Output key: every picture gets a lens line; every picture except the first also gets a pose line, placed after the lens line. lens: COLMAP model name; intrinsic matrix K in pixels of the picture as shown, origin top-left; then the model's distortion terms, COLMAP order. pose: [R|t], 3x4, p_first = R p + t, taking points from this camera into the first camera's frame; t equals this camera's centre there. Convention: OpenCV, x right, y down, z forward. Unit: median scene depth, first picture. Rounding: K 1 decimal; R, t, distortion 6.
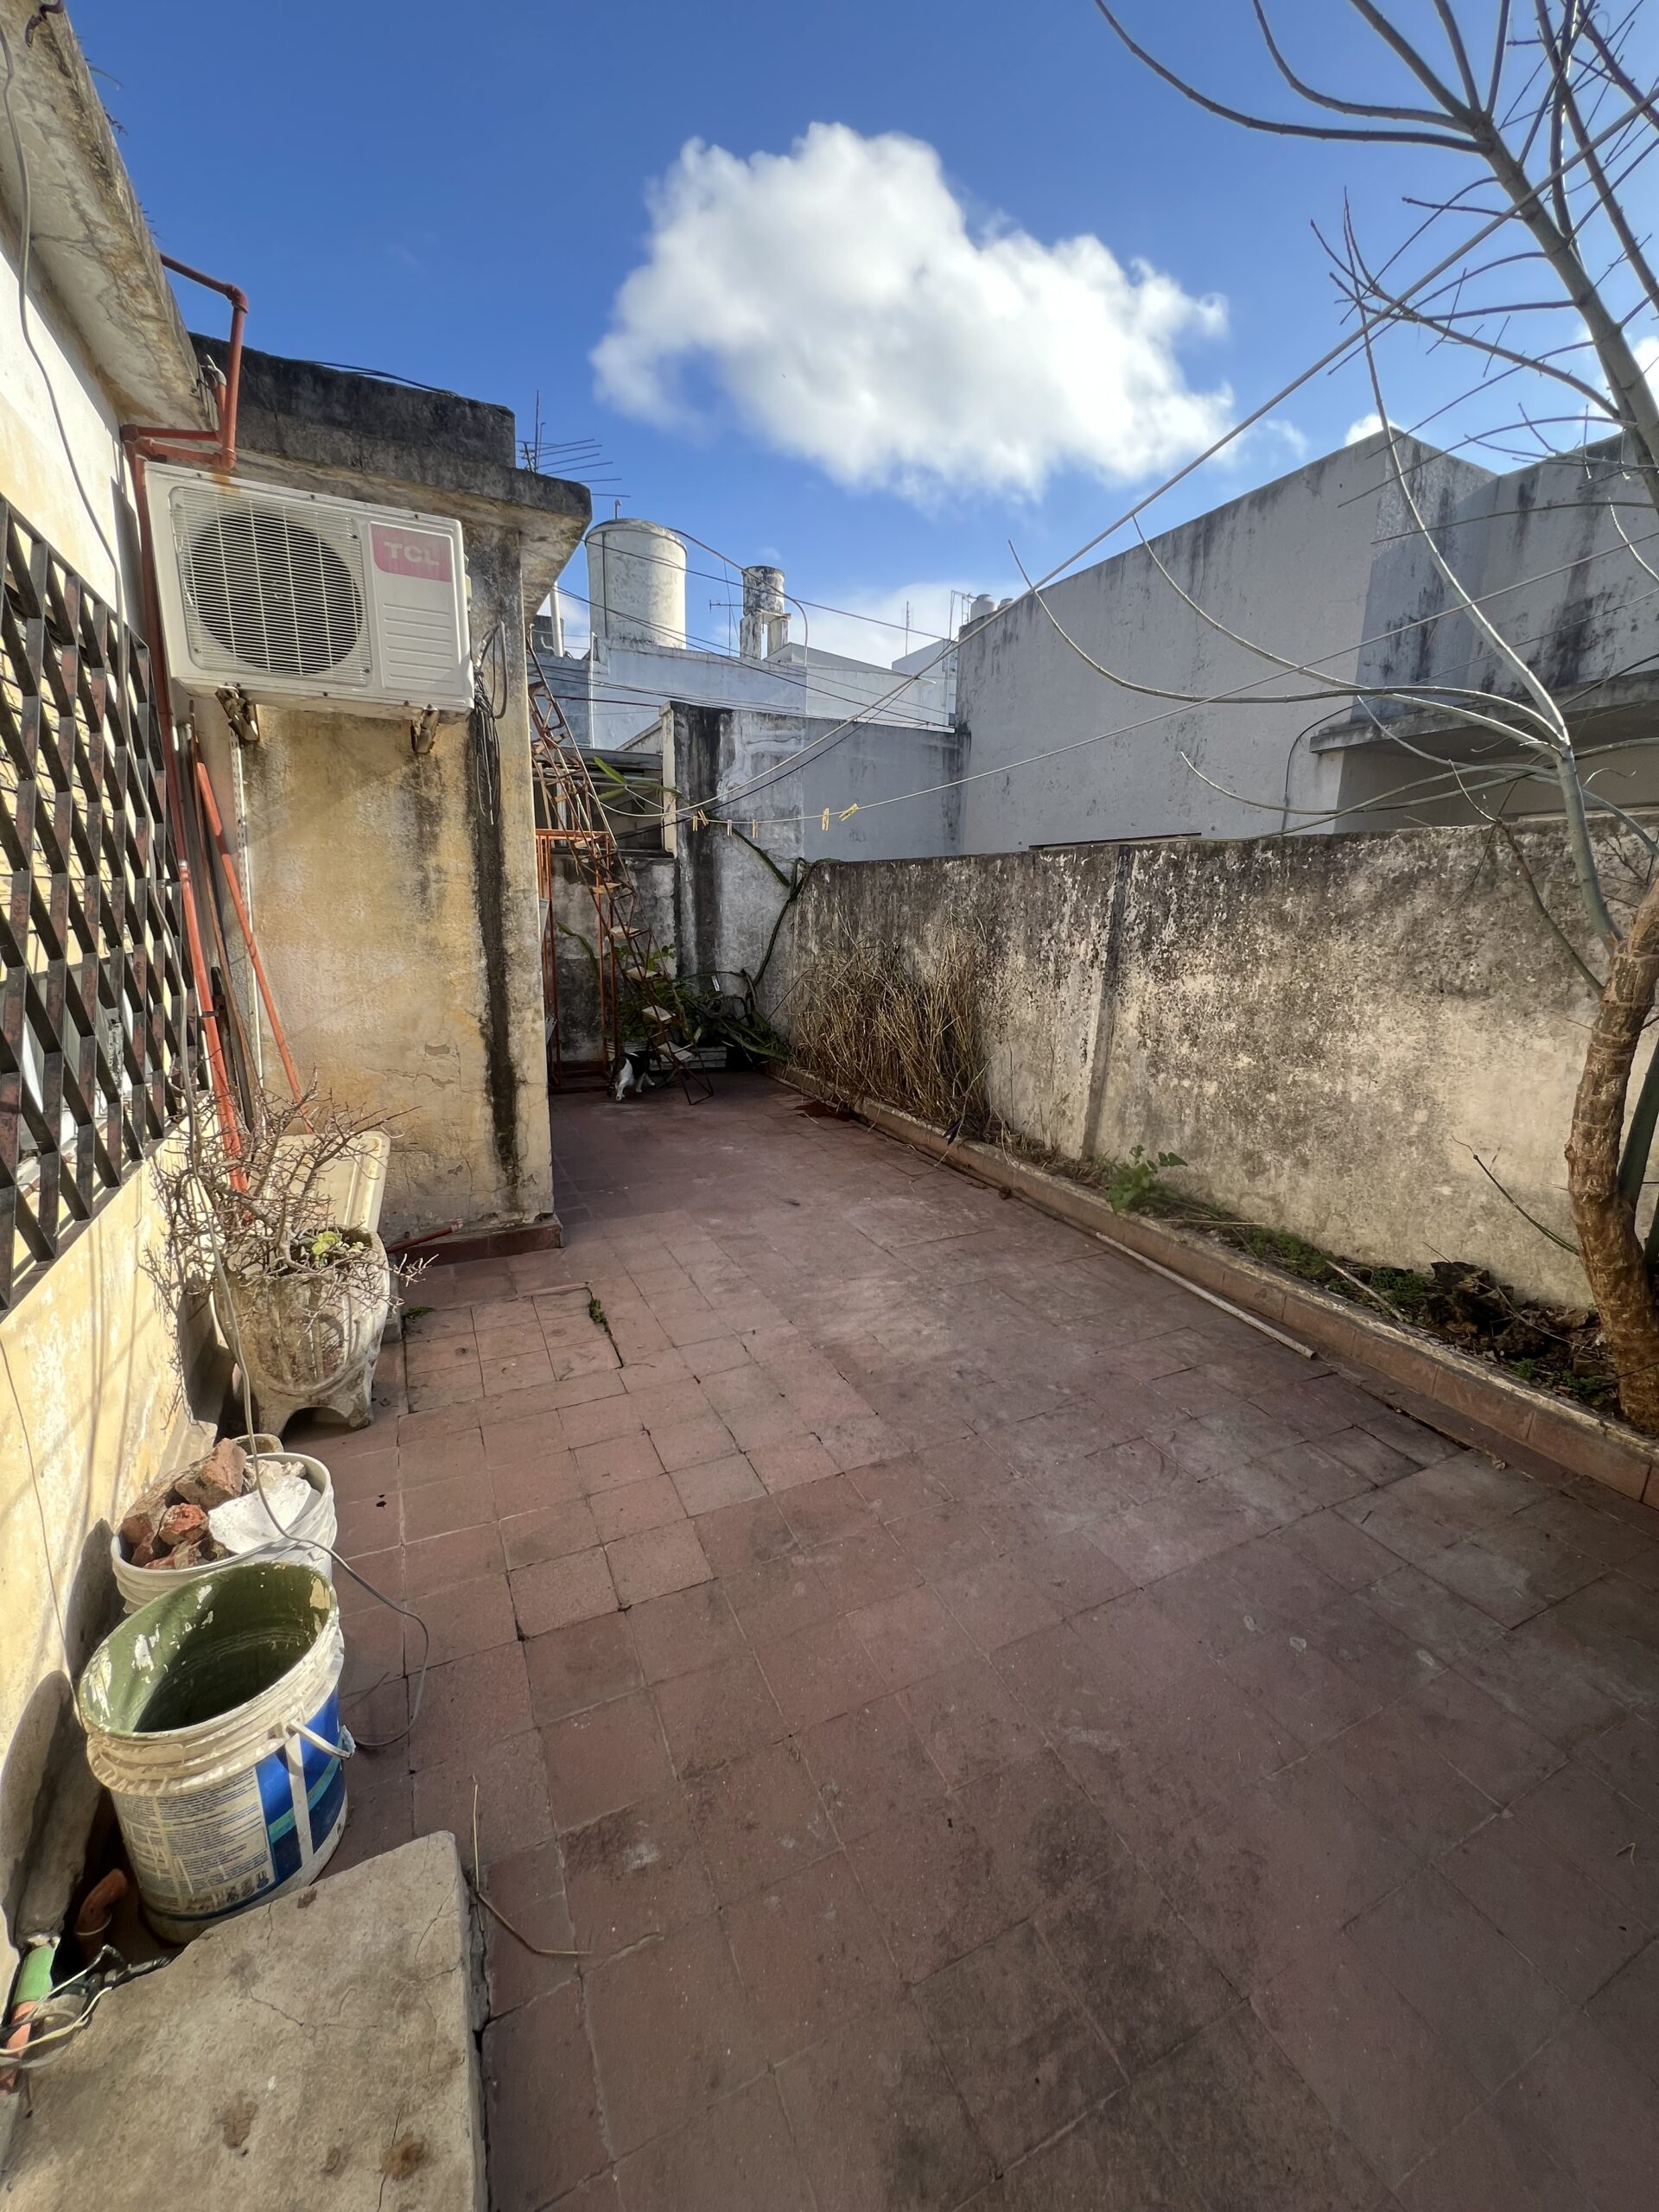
lens RADIAL K [[883.6, 0, 831.7], [0, 883.6, 1097.9], [0, 0, 1]] dist [-0.002532, 0.000522]
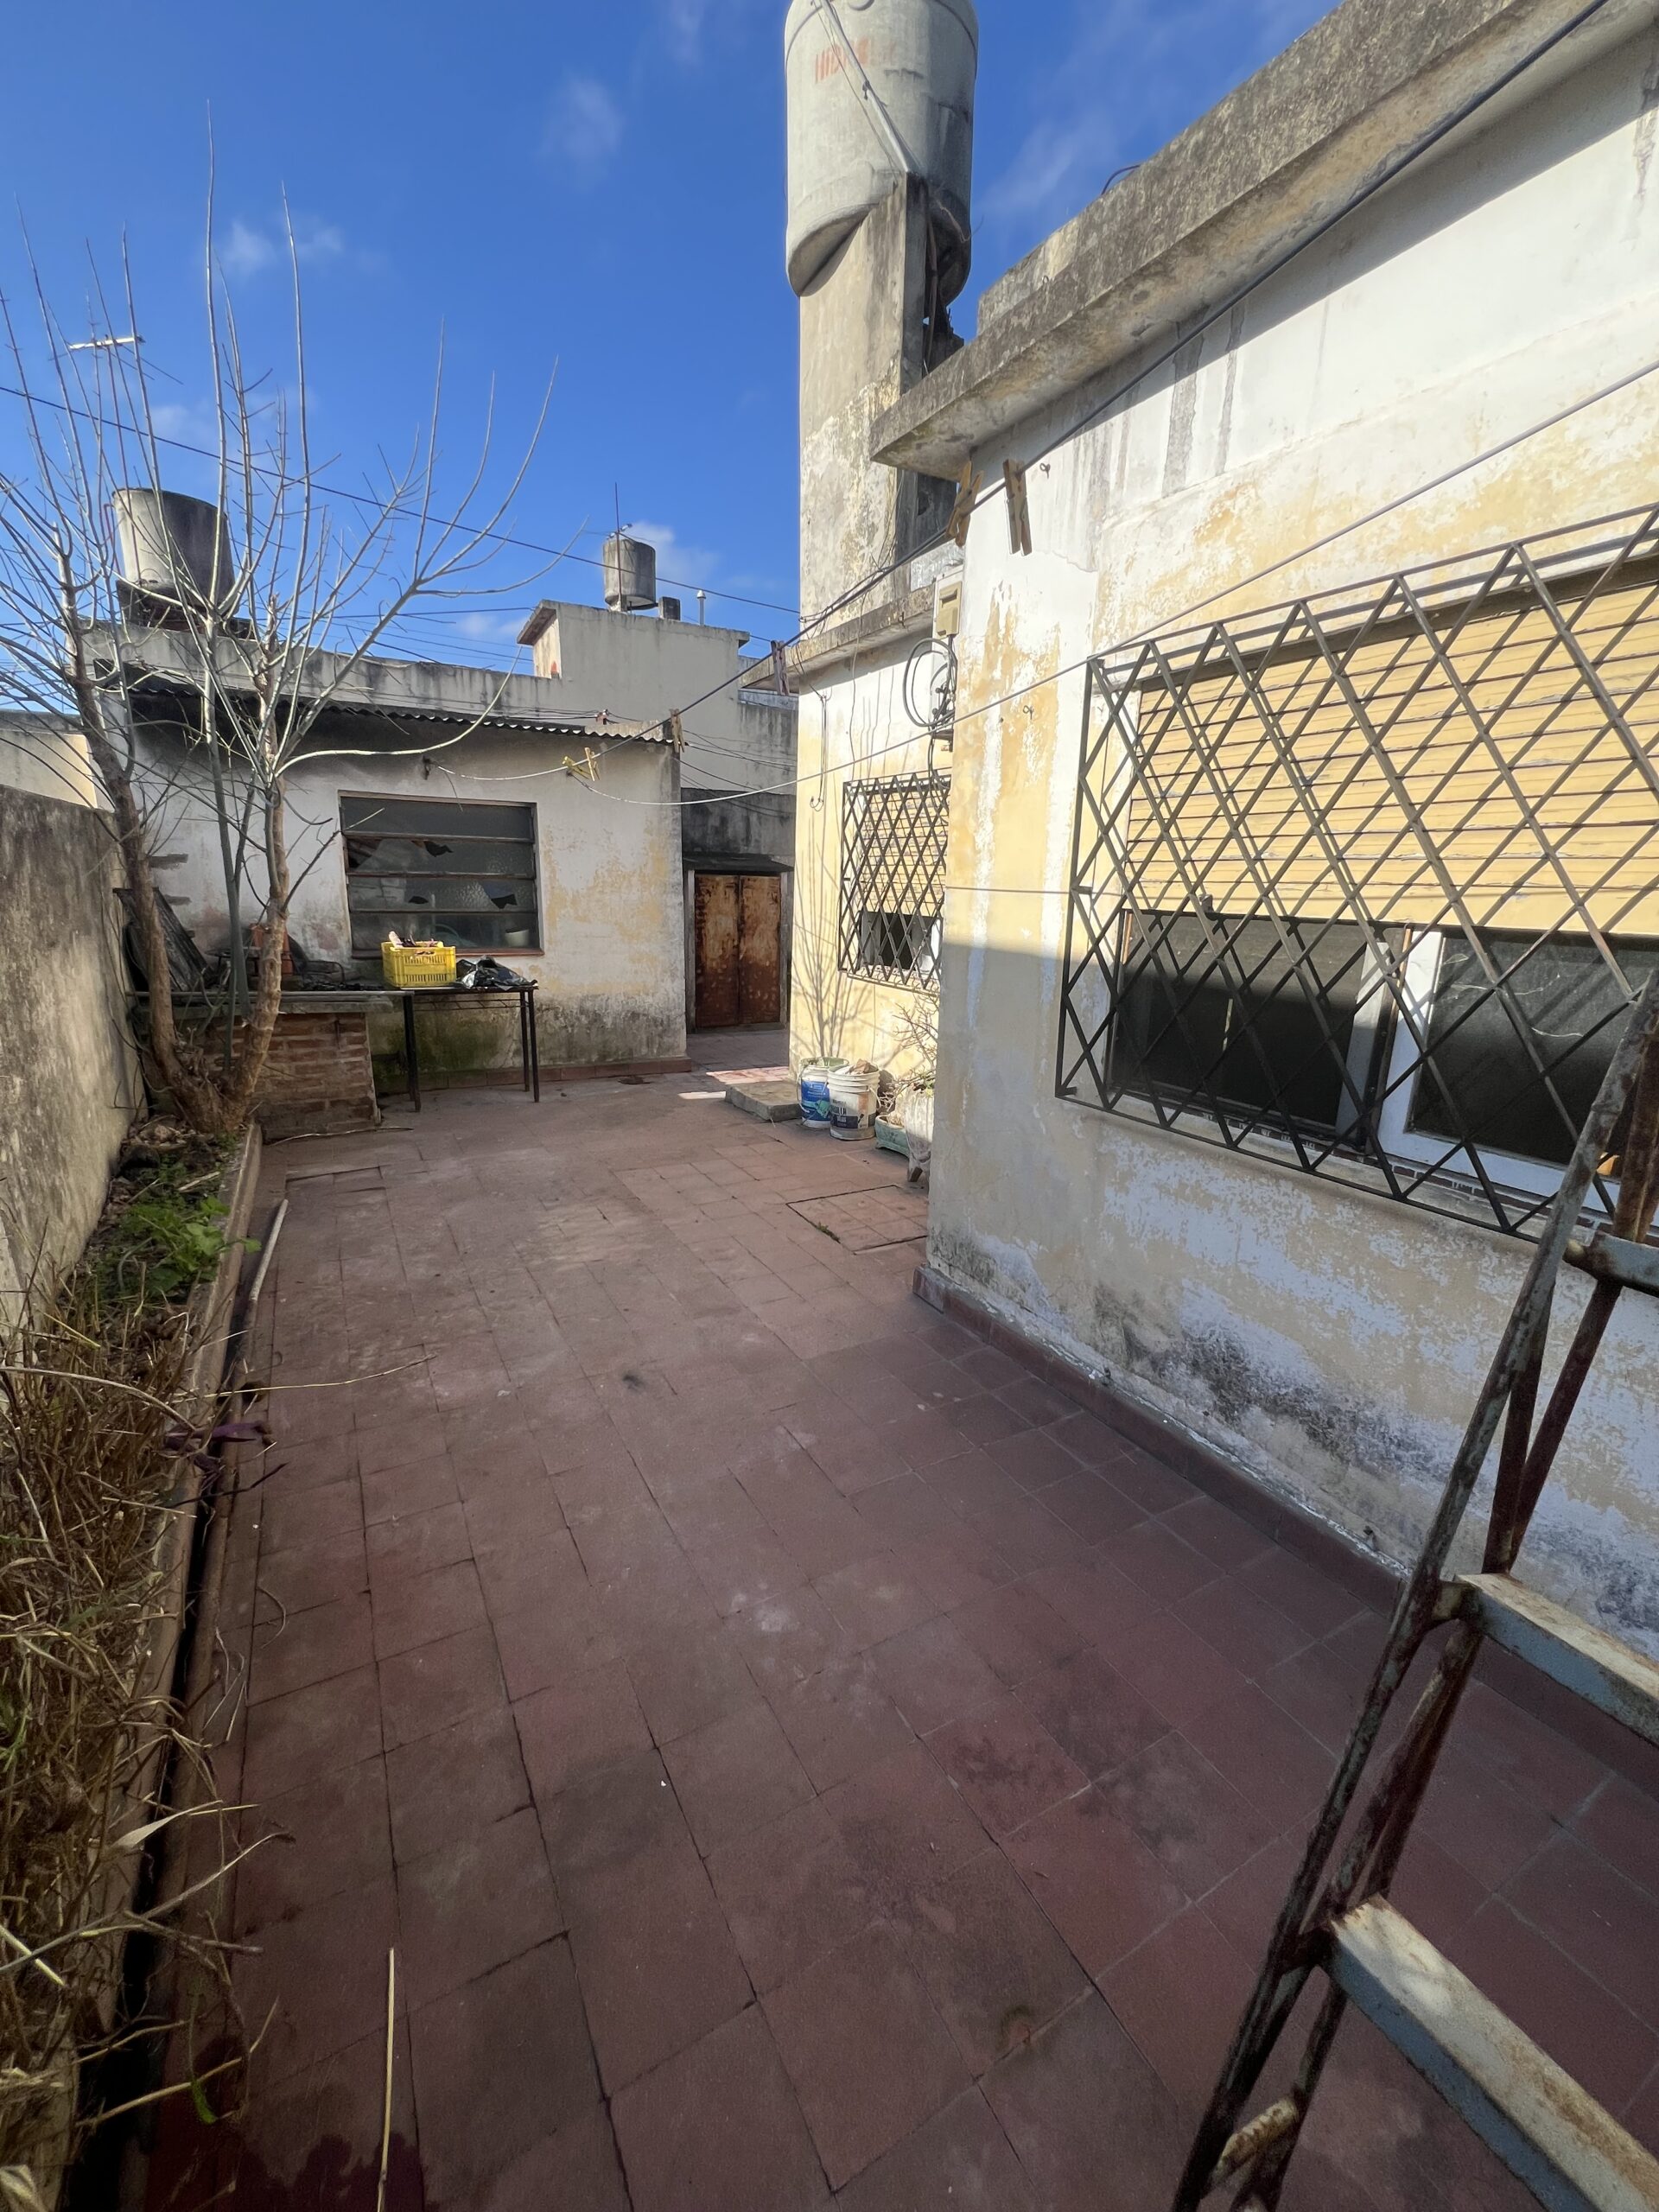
lens RADIAL K [[883.6, 0, 834.2], [0, 883.6, 1101.7], [0, 0, 1]] dist [-0.002532, 0.000522]
pose [[-0.997006, -0.023796, -0.073578, -0.161865], [-0.054605, 0.890368, 0.451954, -0.414946], [0.054756, 0.454619, -0.889002, 1.774193]]
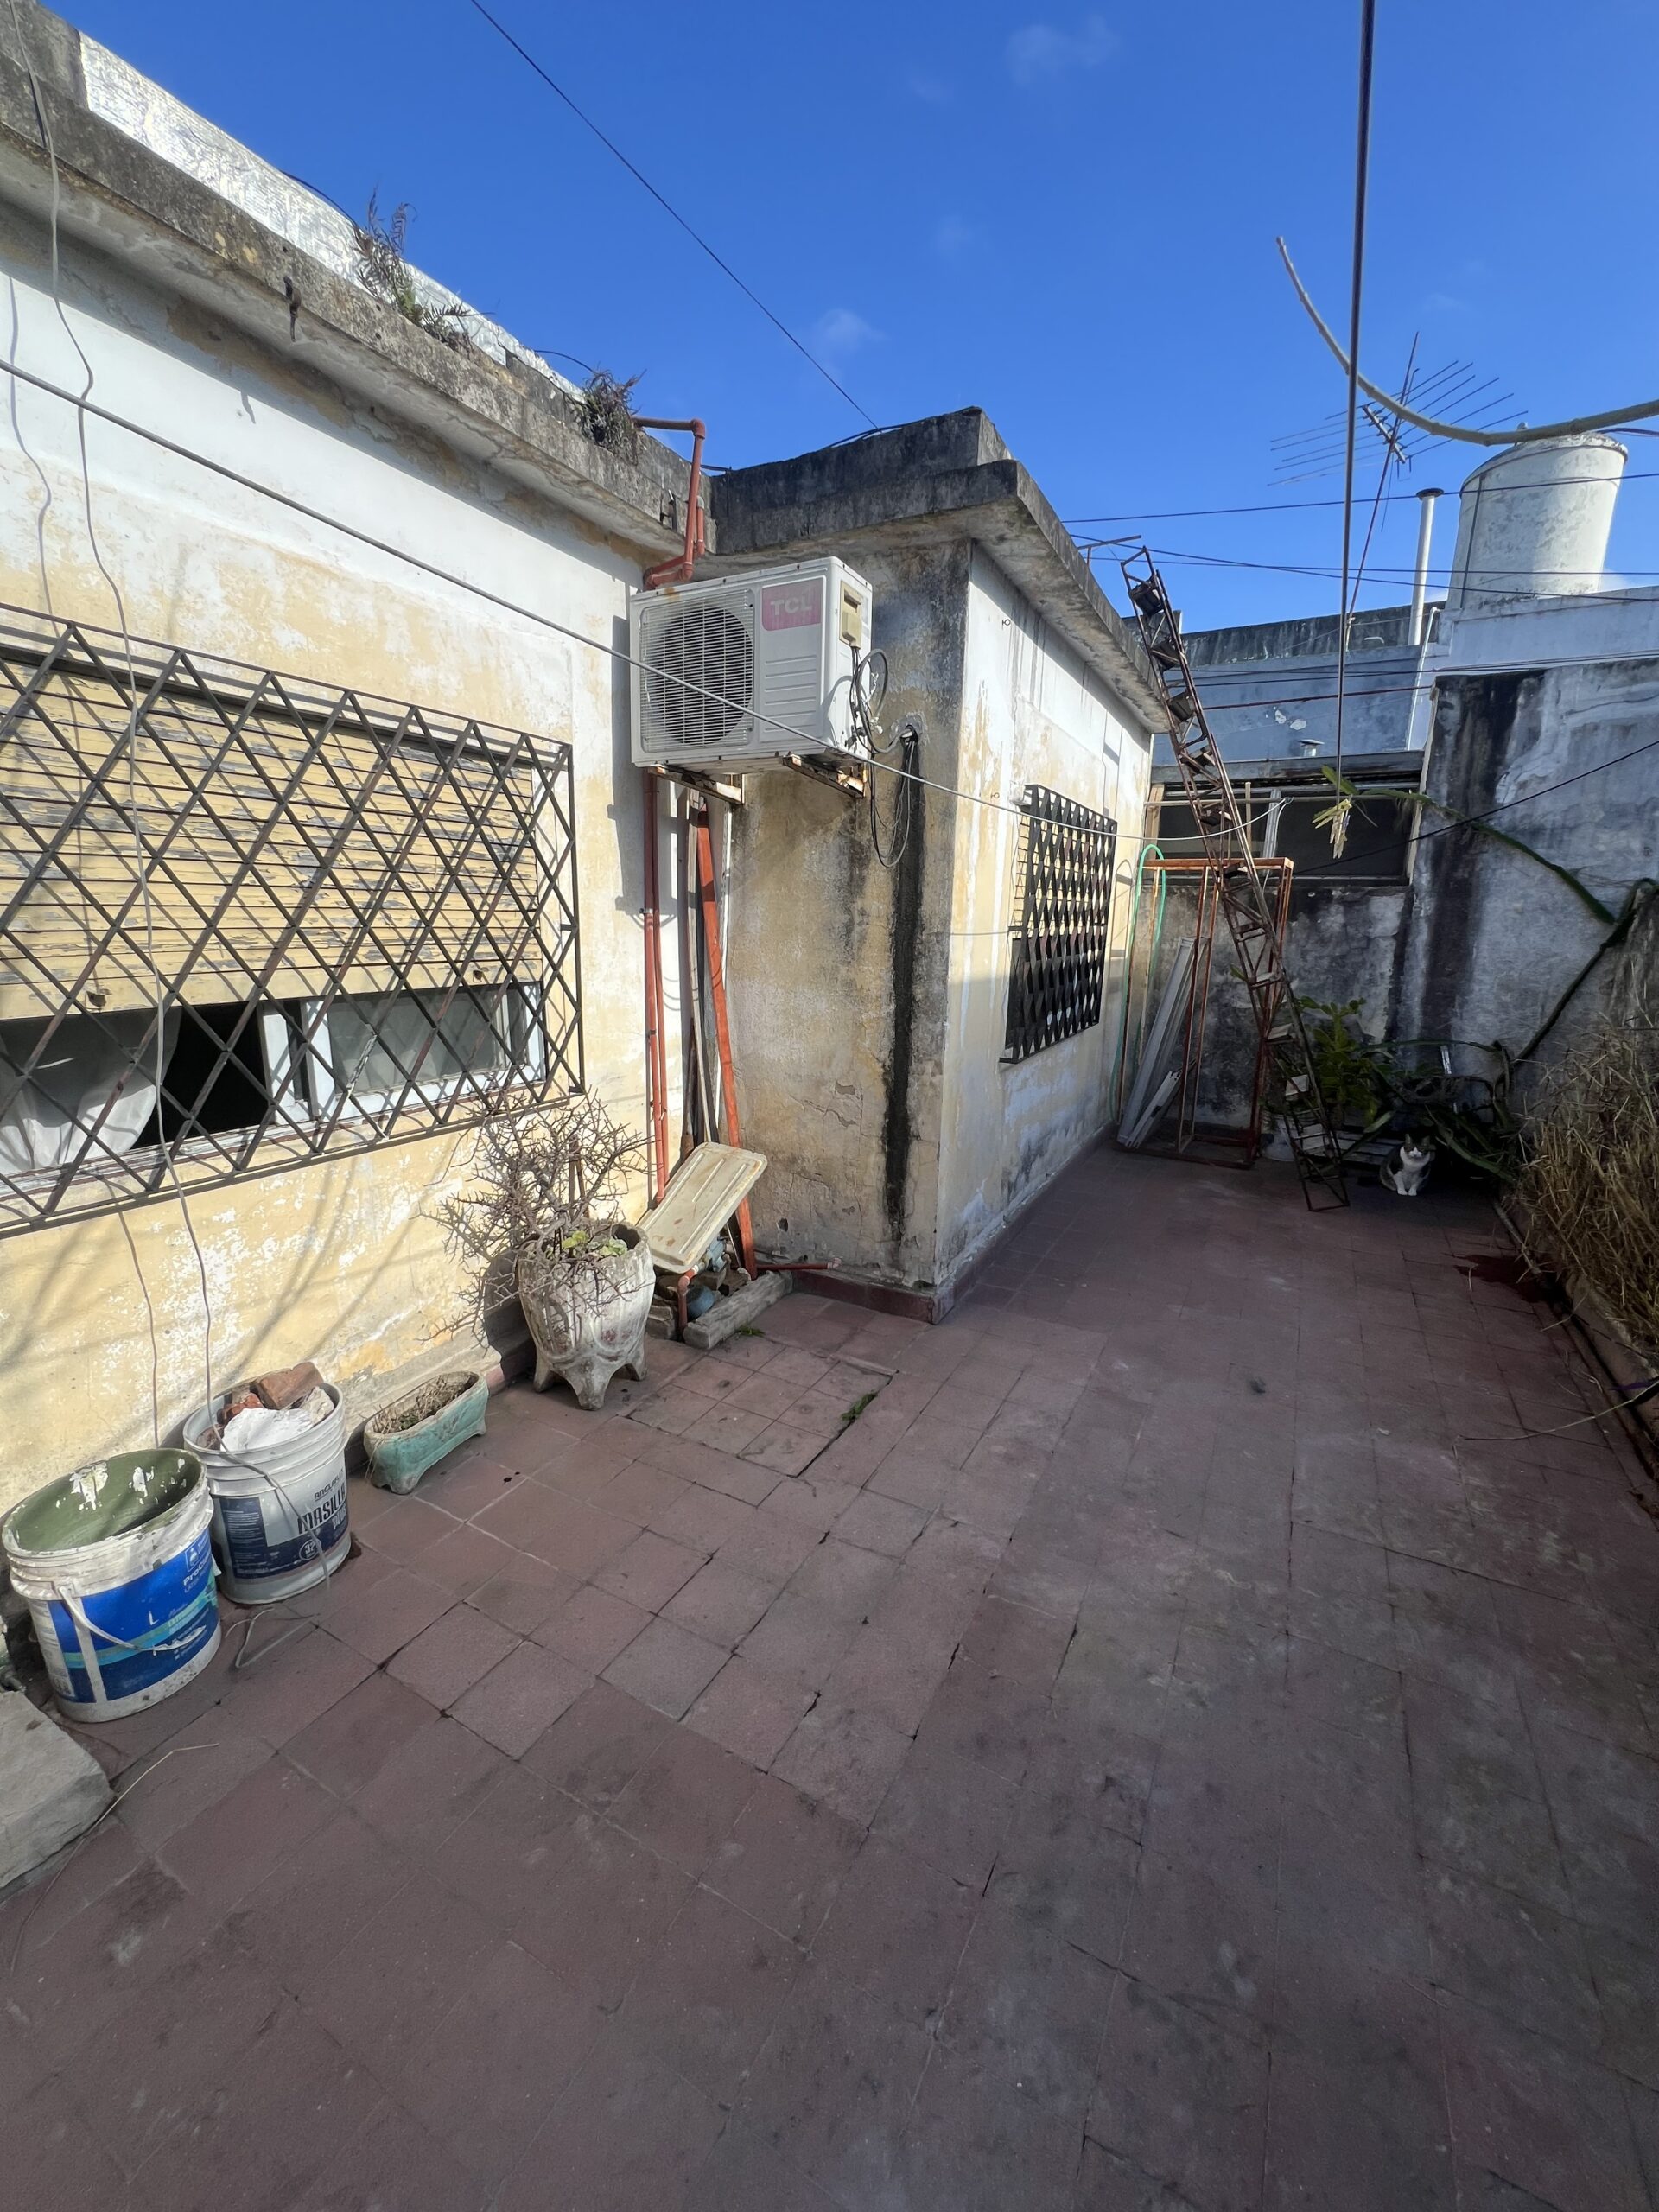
lens RADIAL K [[883.6, 0, 831.3], [0, 883.6, 1098.7], [0, 0, 1]] dist [-0.002532, 0.000522]
pose [[0.580818, 0.160661, -0.798022, 0.332677], [-0.186367, 0.980537, 0.061763, -0.097881], [0.792413, 0.112852, 0.599455, 0.363642]]
